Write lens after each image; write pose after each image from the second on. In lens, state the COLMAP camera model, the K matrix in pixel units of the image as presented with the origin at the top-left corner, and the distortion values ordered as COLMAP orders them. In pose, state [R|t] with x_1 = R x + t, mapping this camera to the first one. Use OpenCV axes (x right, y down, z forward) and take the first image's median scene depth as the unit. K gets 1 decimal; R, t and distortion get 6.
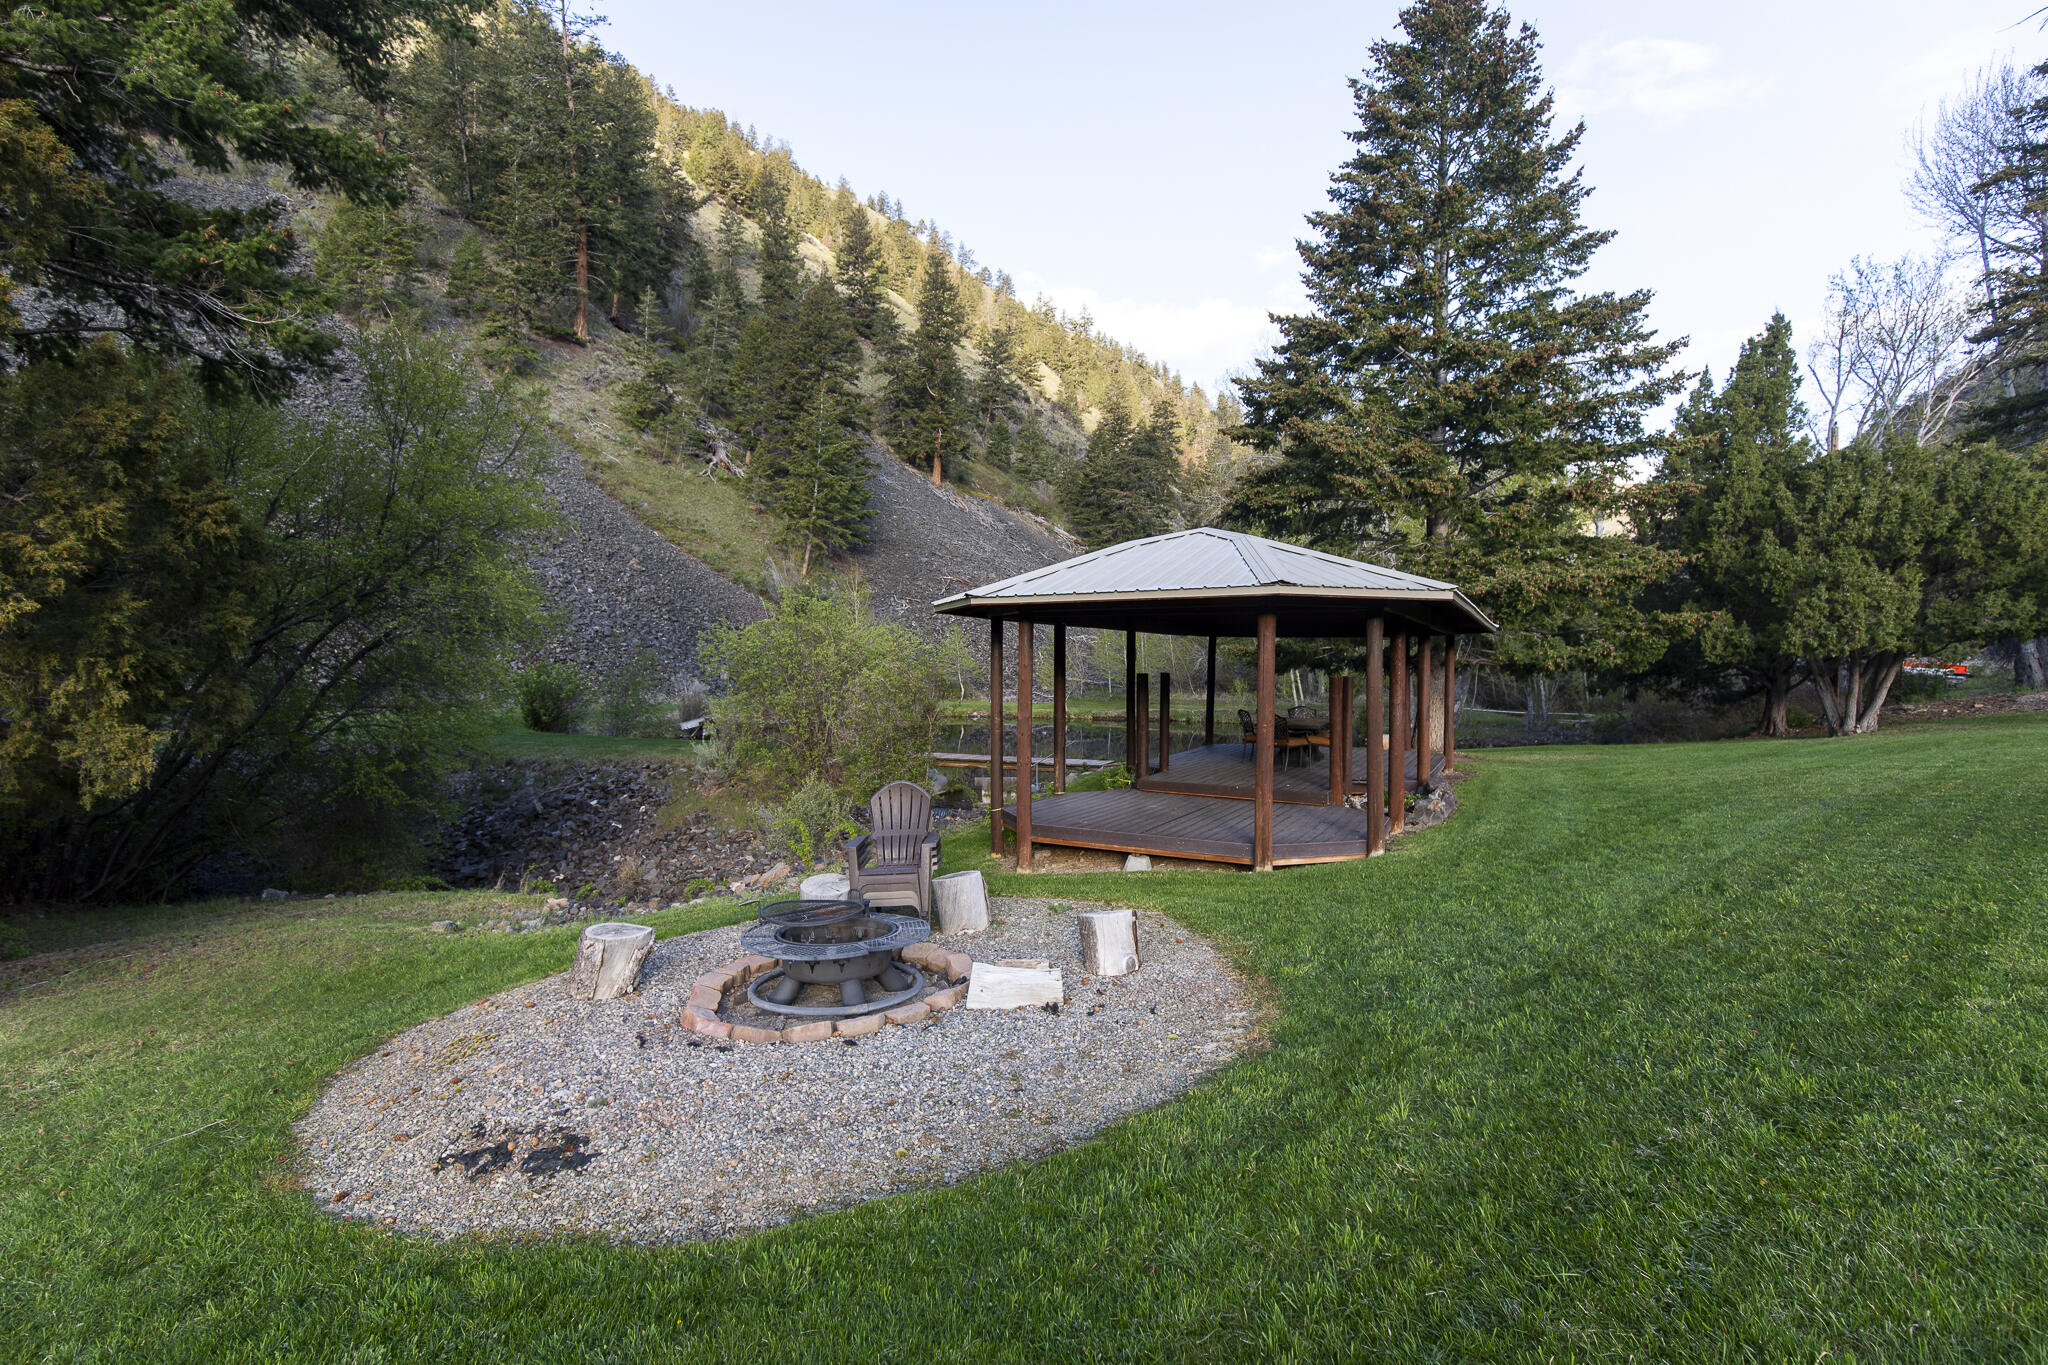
lens RADIAL K [[1015.2, 0, 1024.0], [0, 1015.2, 682.5], [0, 0, 1]] dist [0.004152, 0.000122]
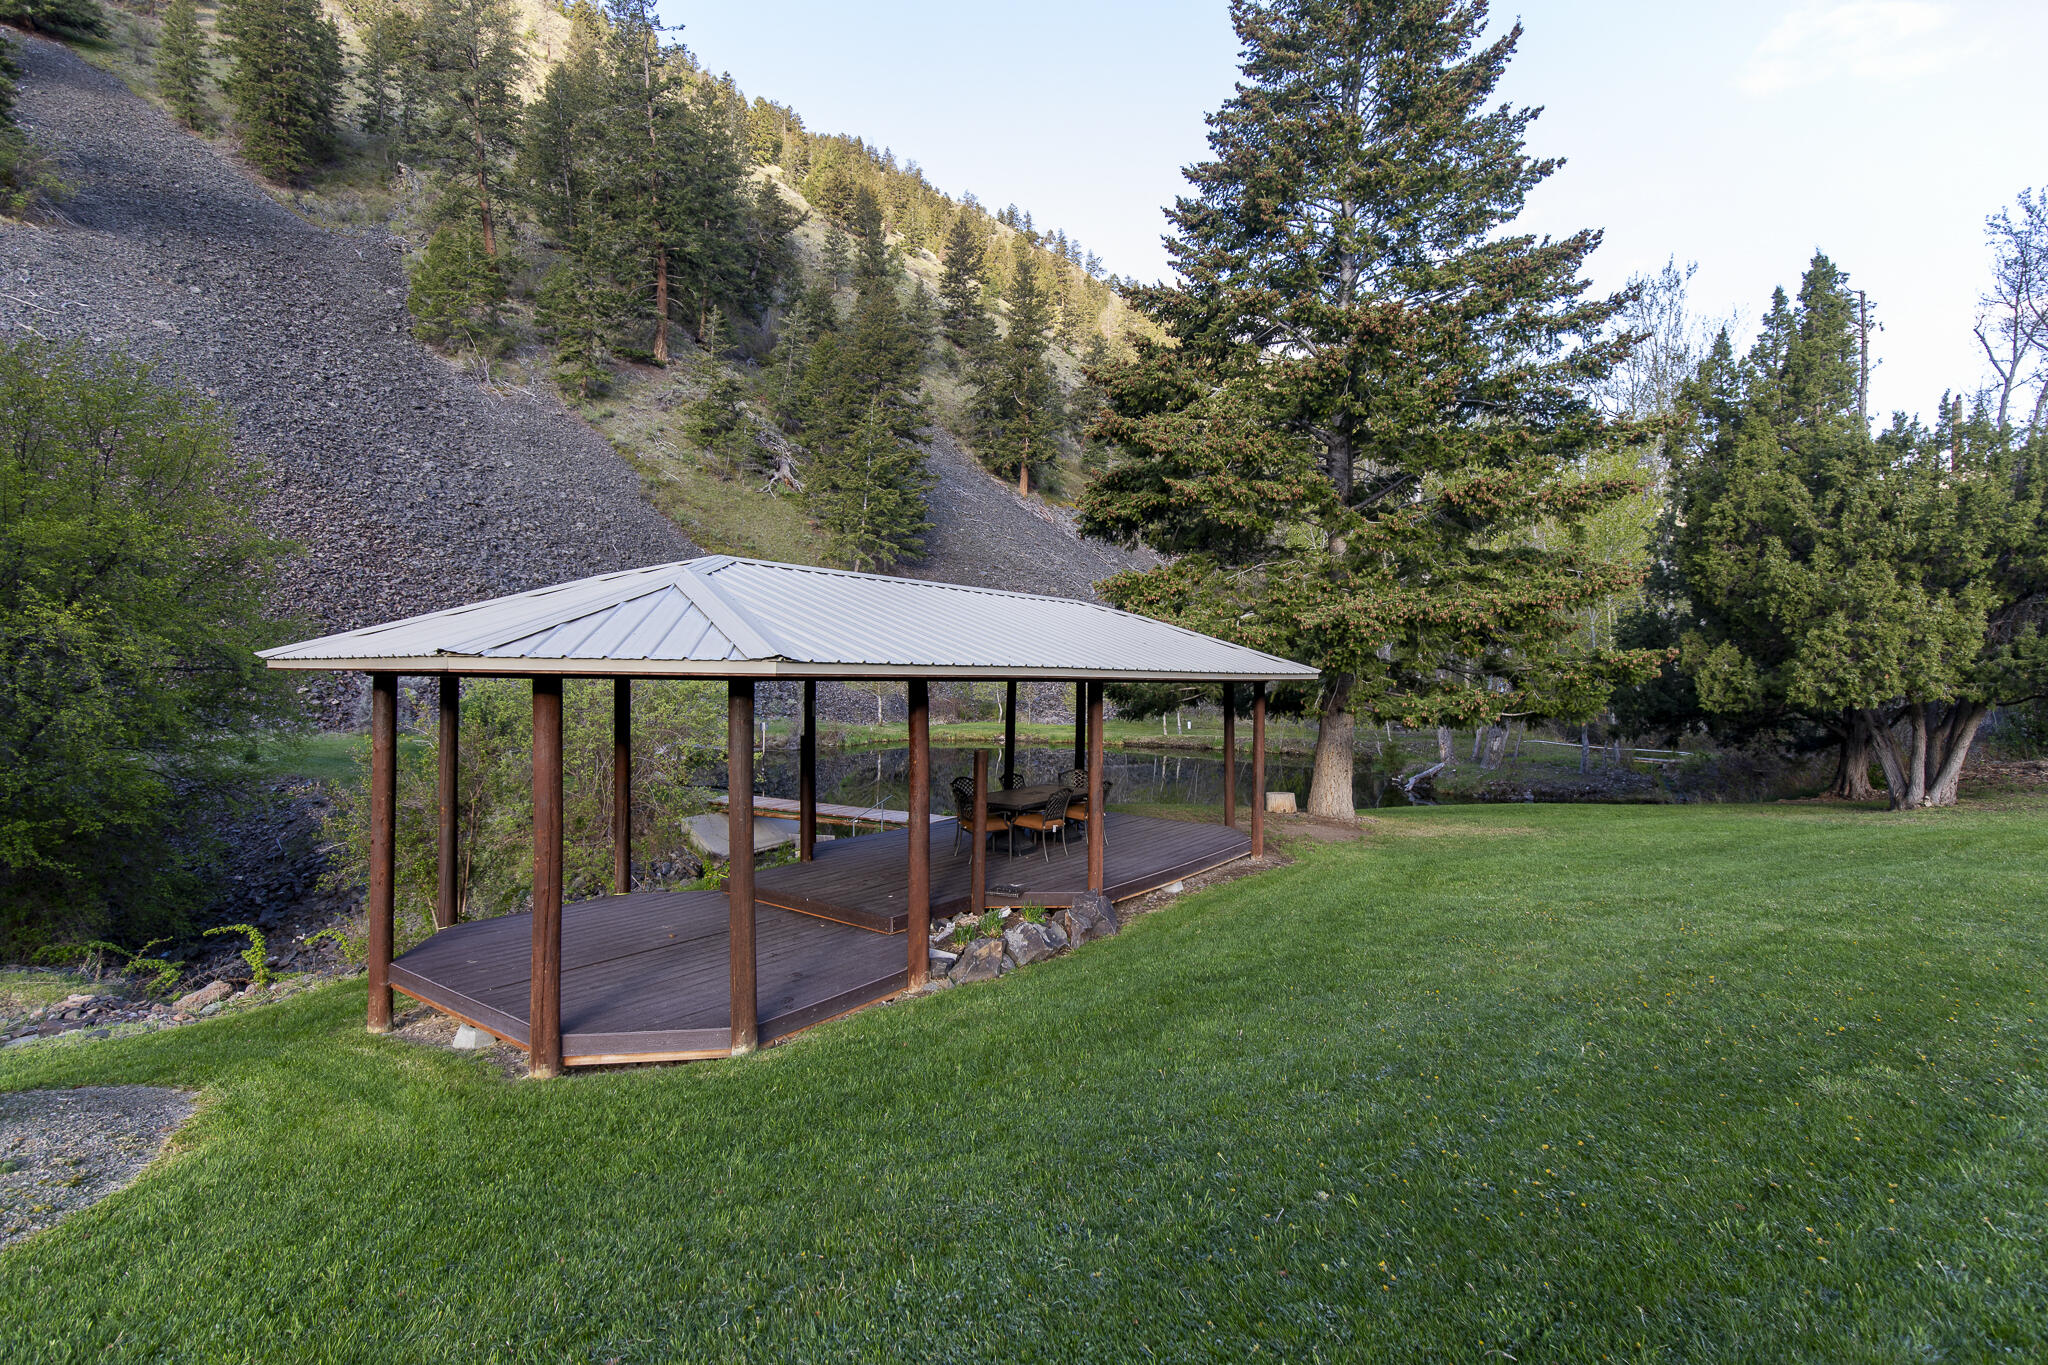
lens RADIAL K [[1015.2, 0, 1024.0], [0, 1015.2, 682.5], [0, 0, 1]] dist [0.004152, 0.000122]
pose [[0.988976, 0.006900, -0.147914, 0.086249], [-0.008268, 0.999928, -0.008641, -0.009352], [0.147844, 0.009769, 0.988962, 0.050496]]
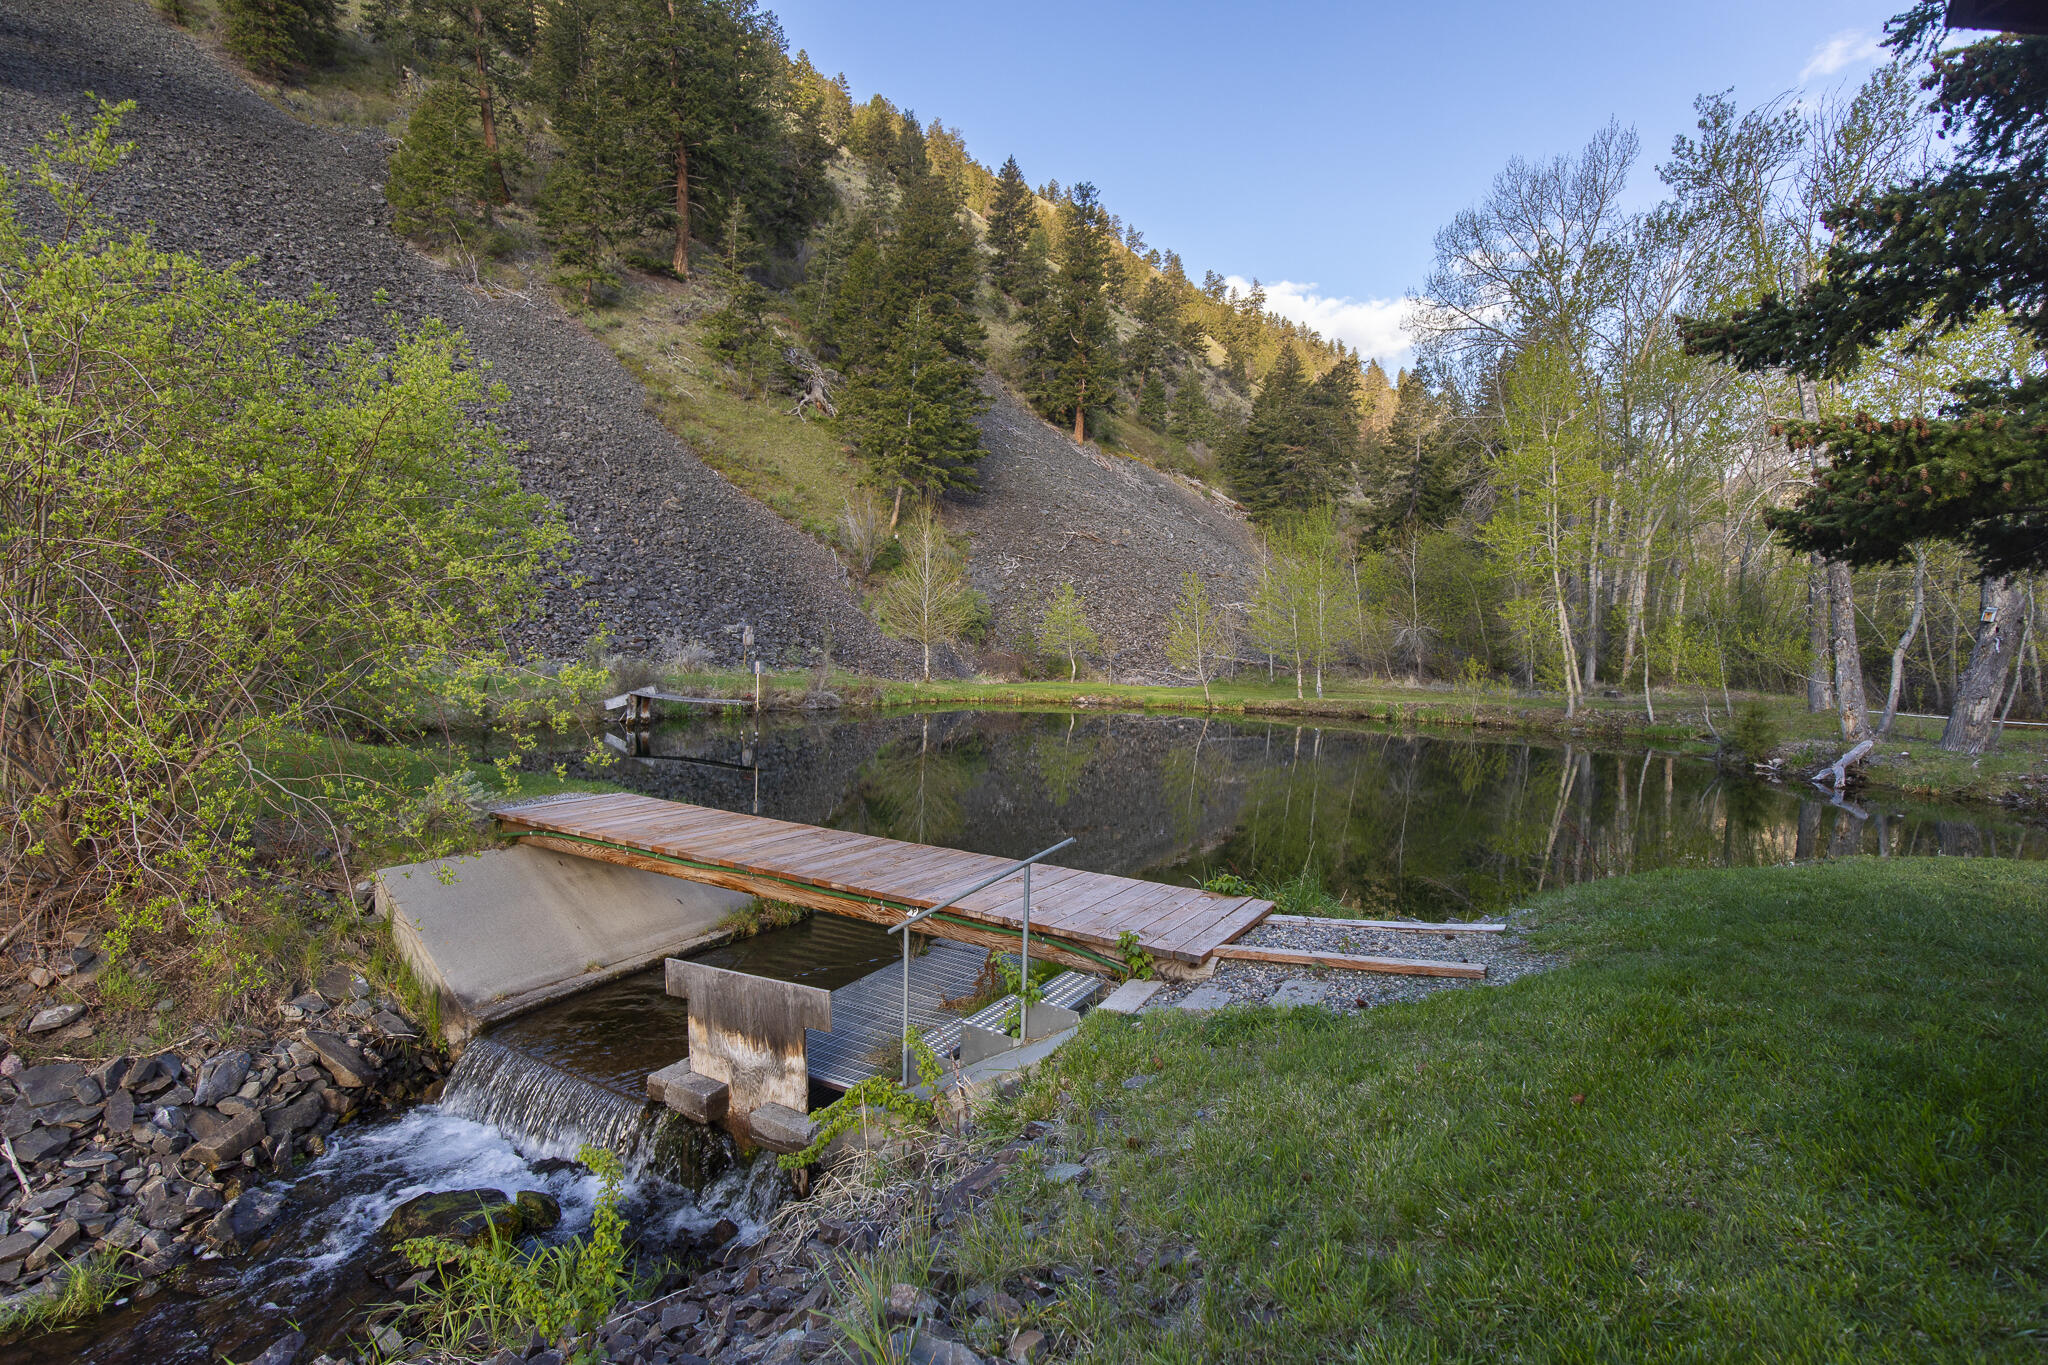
lens RADIAL K [[935.6, 0, 1011.5], [0, 935.6, 691.6], [0, 0, 1]] dist [0.003076, 0.000209]
pose [[0.982336, 0.027025, -0.185164, 0.021324], [-0.022772, 0.999427, 0.025061, 0.007356], [0.185736, -0.020402, 0.982388, 0.246396]]
